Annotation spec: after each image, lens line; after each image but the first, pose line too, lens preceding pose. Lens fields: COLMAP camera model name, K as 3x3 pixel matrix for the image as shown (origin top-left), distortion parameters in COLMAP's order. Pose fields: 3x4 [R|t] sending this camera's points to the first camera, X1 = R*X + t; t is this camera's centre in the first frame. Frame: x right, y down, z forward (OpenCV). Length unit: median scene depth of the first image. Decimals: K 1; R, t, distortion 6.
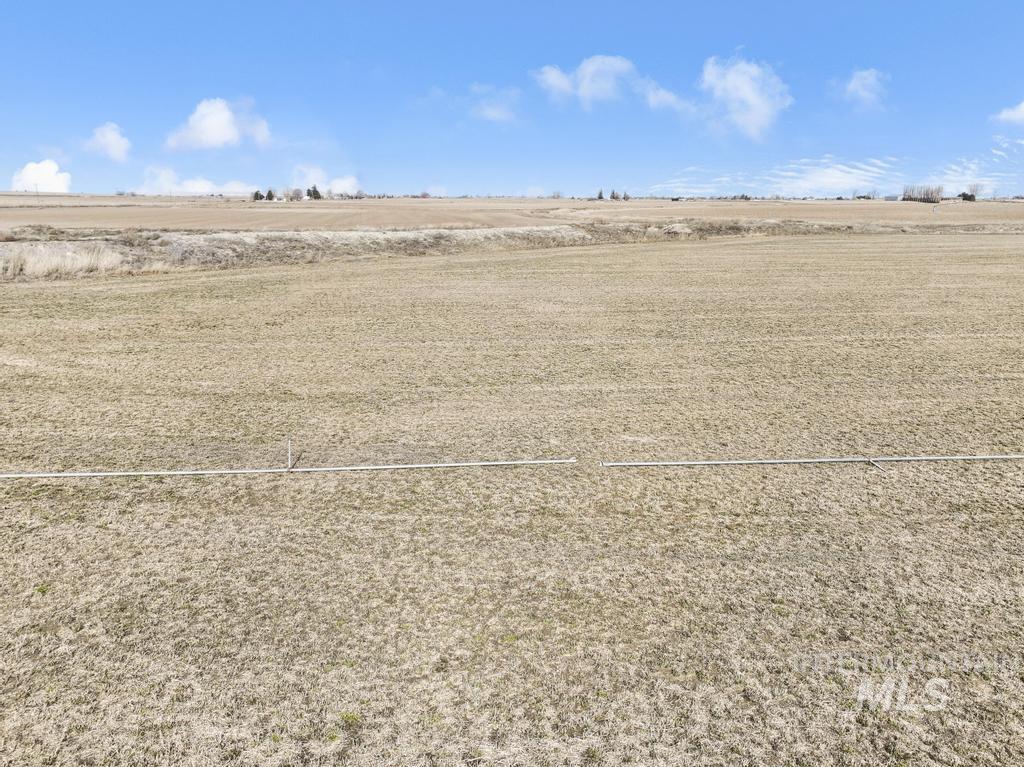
lens RADIAL K [[714.9, 0, 512.9], [0, 714.9, 387.3], [0, 0, 1]] dist [0.003971, 0.007334]
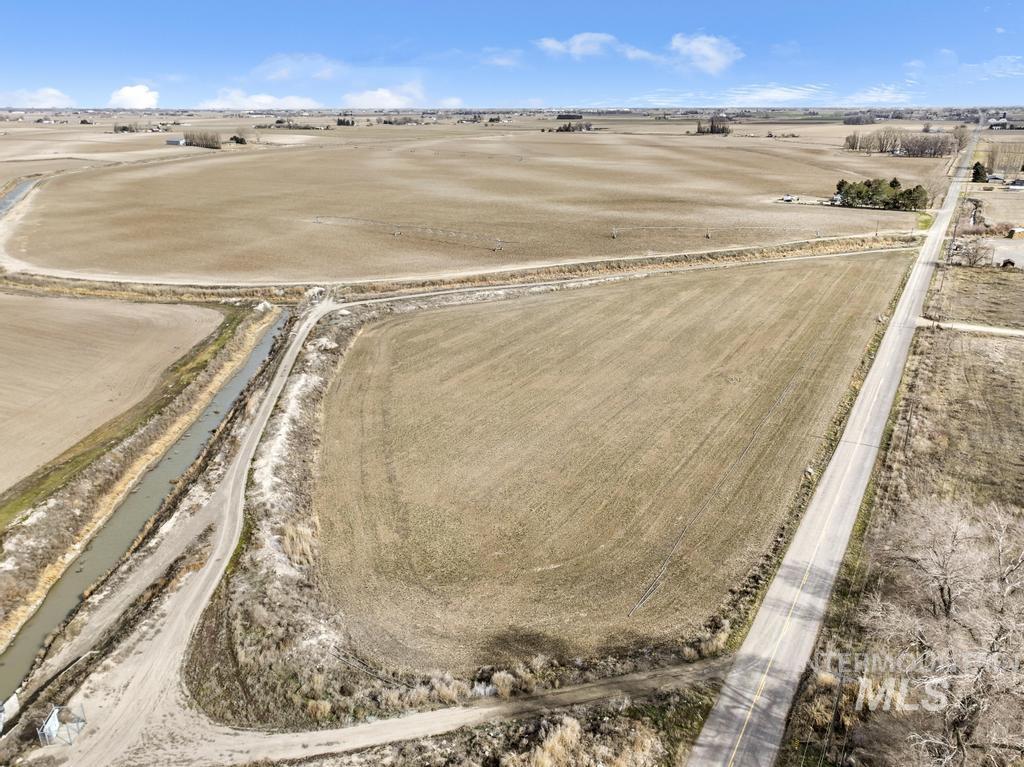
lens RADIAL K [[731.5, 0, 513.8], [0, 731.5, 386.0], [0, 0, 1]] dist [0.001671, 0.012259]
pose [[0.589718, -0.293588, 0.752356, -0.089348], [0.210564, 0.955257, 0.207720, -0.046362], [-0.779677, 0.035923, 0.625151, -0.032228]]
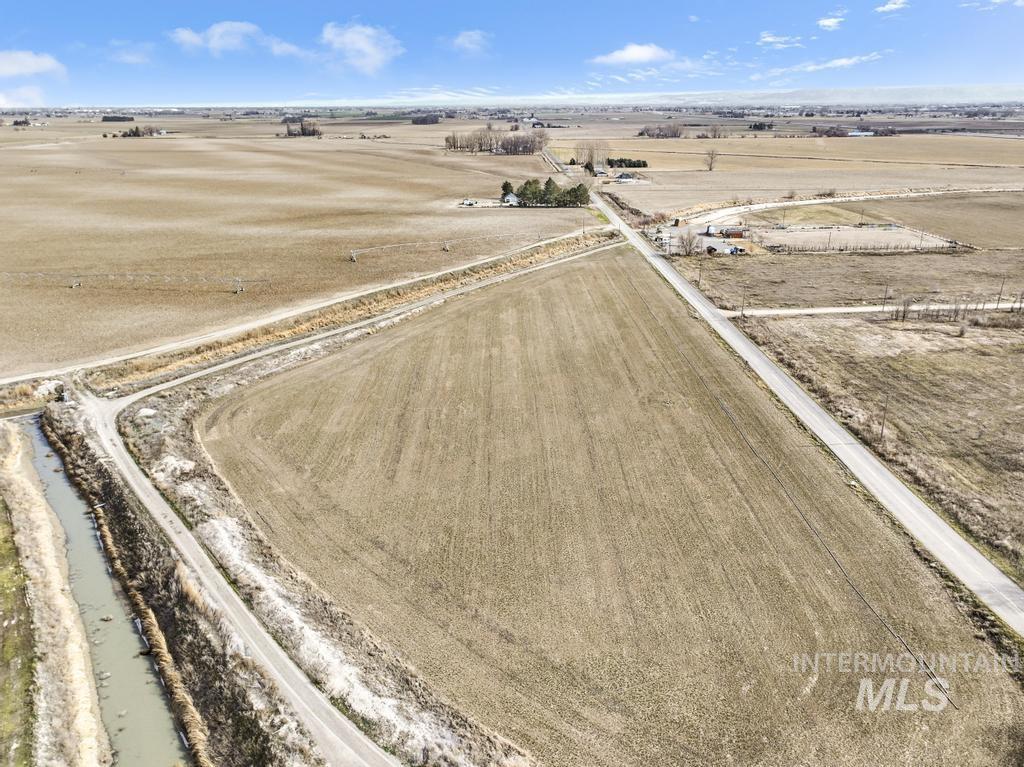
lens RADIAL K [[731.5, 0, 513.8], [0, 731.5, 386.0], [0, 0, 1]] dist [0.001671, 0.012259]
pose [[0.071435, -0.362775, 0.929135, -0.088264], [0.258653, 0.906387, 0.334007, -0.070139], [-0.963325, 0.216464, 0.158581, 0.039685]]
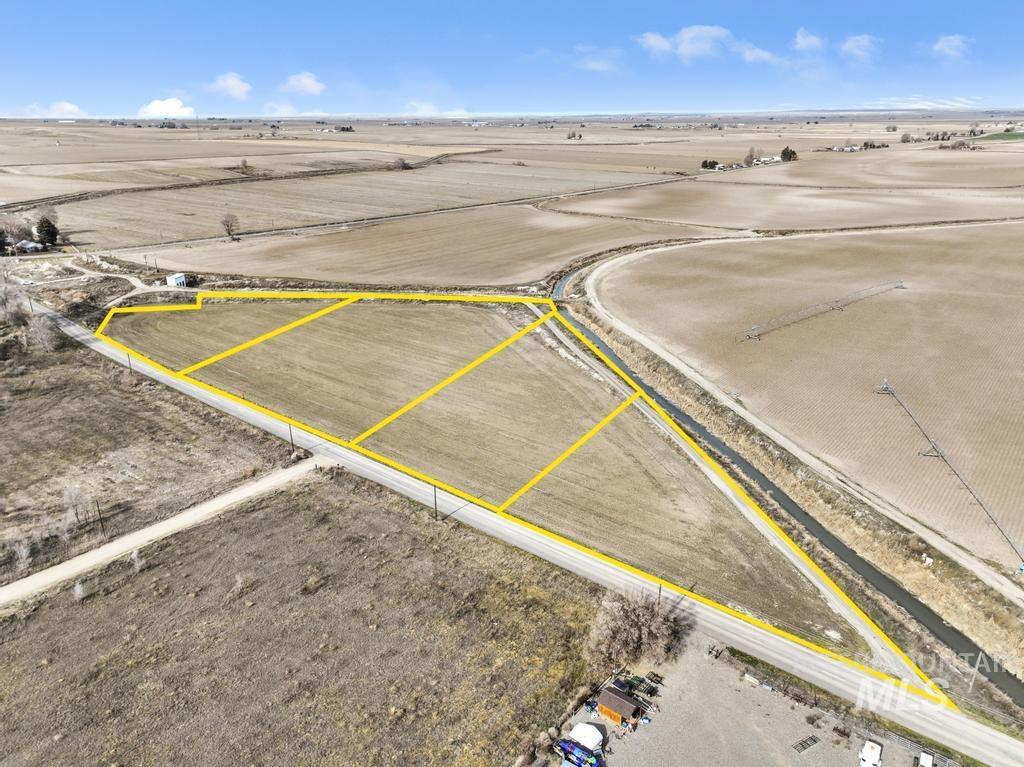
lens RADIAL K [[731.5, 0, 513.8], [0, 731.5, 386.0], [0, 0, 1]] dist [0.001671, 0.012259]
pose [[0.703577, 0.241393, -0.668362, 0.288134], [-0.175631, 0.970427, 0.165605, -0.050757], [0.688573, 0.000869, 0.725167, -0.089832]]
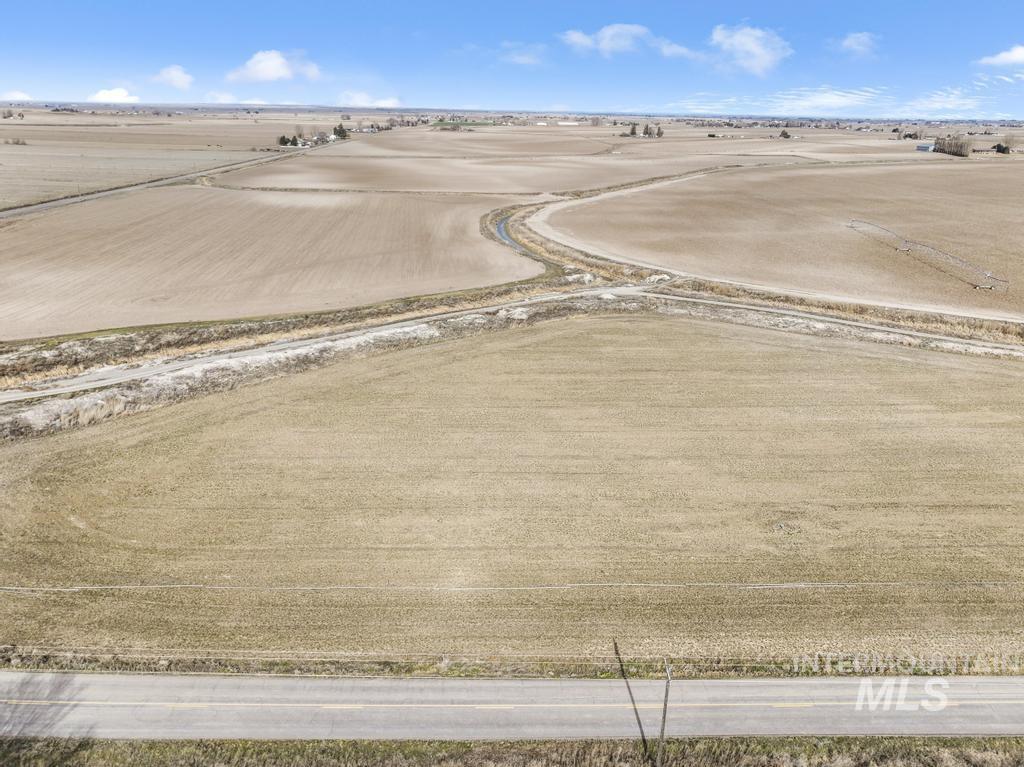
lens RADIAL K [[731.5, 0, 513.8], [0, 731.5, 386.0], [0, 0, 1]] dist [0.001671, 0.012259]
pose [[0.998091, 0.031702, -0.053004, 0.037627], [-0.026285, 0.994646, 0.099946, -0.027774], [0.055889, -0.098362, 0.993580, -0.056199]]
